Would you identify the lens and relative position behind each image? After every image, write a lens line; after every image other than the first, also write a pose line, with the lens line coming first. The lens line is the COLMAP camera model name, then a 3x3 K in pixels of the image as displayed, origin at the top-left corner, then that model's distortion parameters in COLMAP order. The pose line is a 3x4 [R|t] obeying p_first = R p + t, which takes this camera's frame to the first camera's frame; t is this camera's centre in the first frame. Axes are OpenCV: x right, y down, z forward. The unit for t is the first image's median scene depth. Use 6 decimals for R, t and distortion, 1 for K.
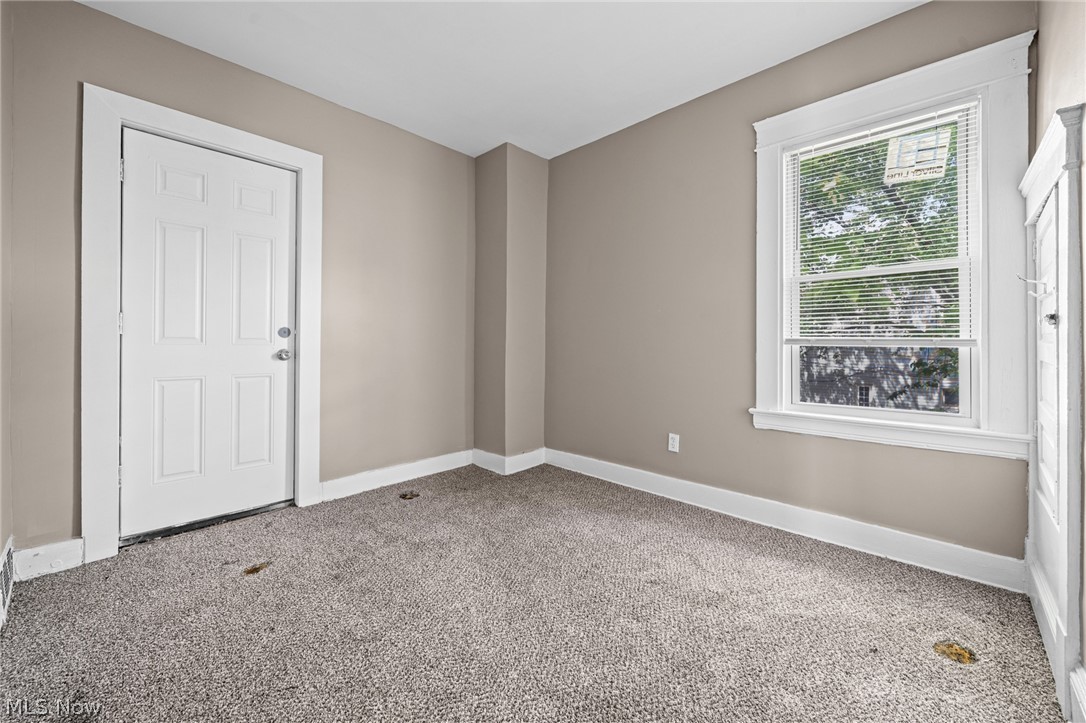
lens RADIAL K [[415.2, 0, 542.9], [0, 415.2, 345.0], [0, 0, 1]] dist [0.000659, 0.000136]
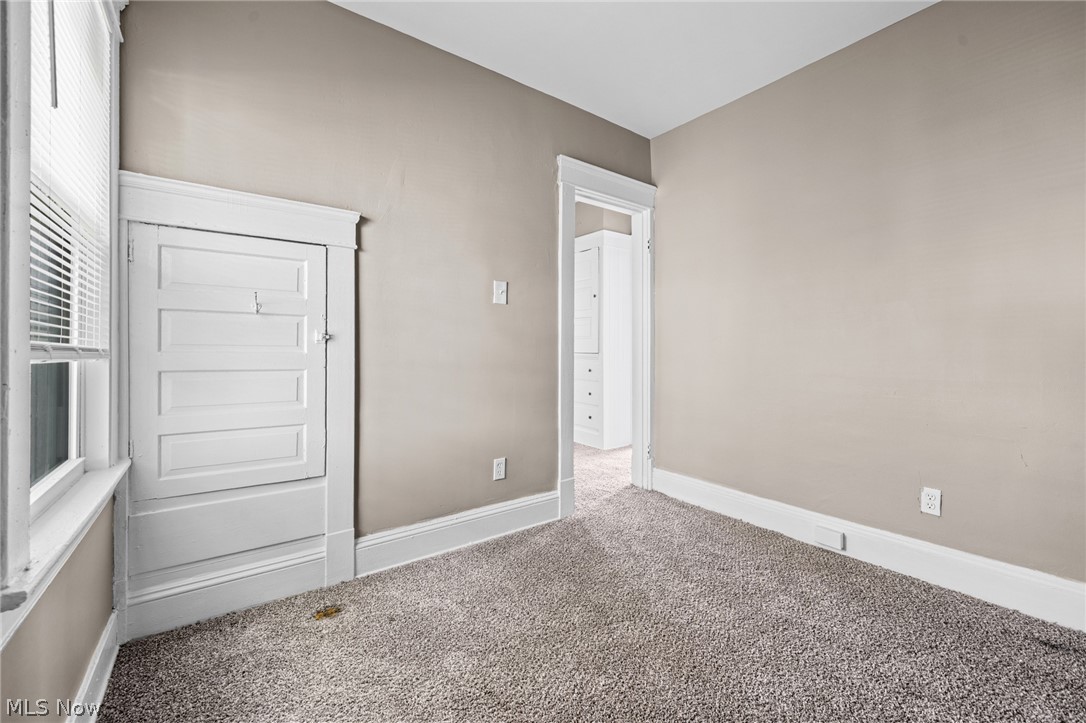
lens RADIAL K [[436.4, 0, 541.2], [0, 436.4, 347.9], [0, 0, 1]] dist [0.001403, -0.000371]
pose [[-0.985729, -0.004573, 0.168279, 0.121537], [-0.004506, 0.999990, 0.000781, -0.018670], [-0.168281, 0.000011, -0.985739, 1.458285]]
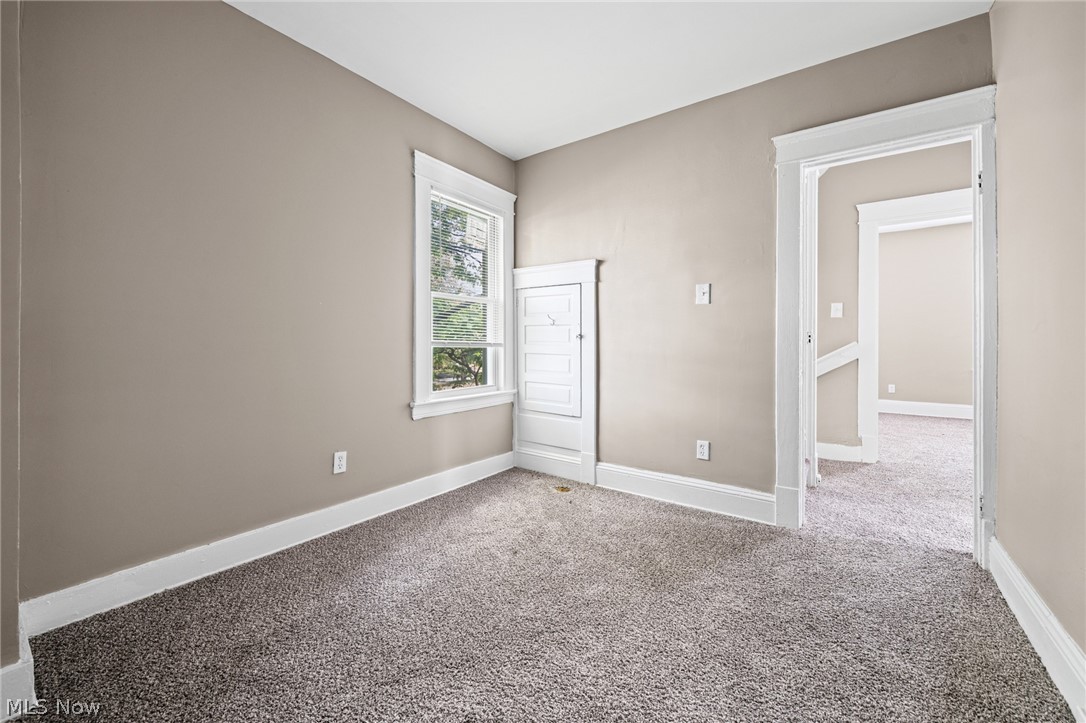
lens RADIAL K [[436.4, 0, 541.2], [0, 436.4, 347.9], [0, 0, 1]] dist [0.001403, -0.000371]
pose [[-0.141186, -0.010174, 0.989931, -0.843164], [-0.006689, 0.999934, 0.009323, -0.011671], [-0.989961, -0.005306, -0.141245, 0.981836]]
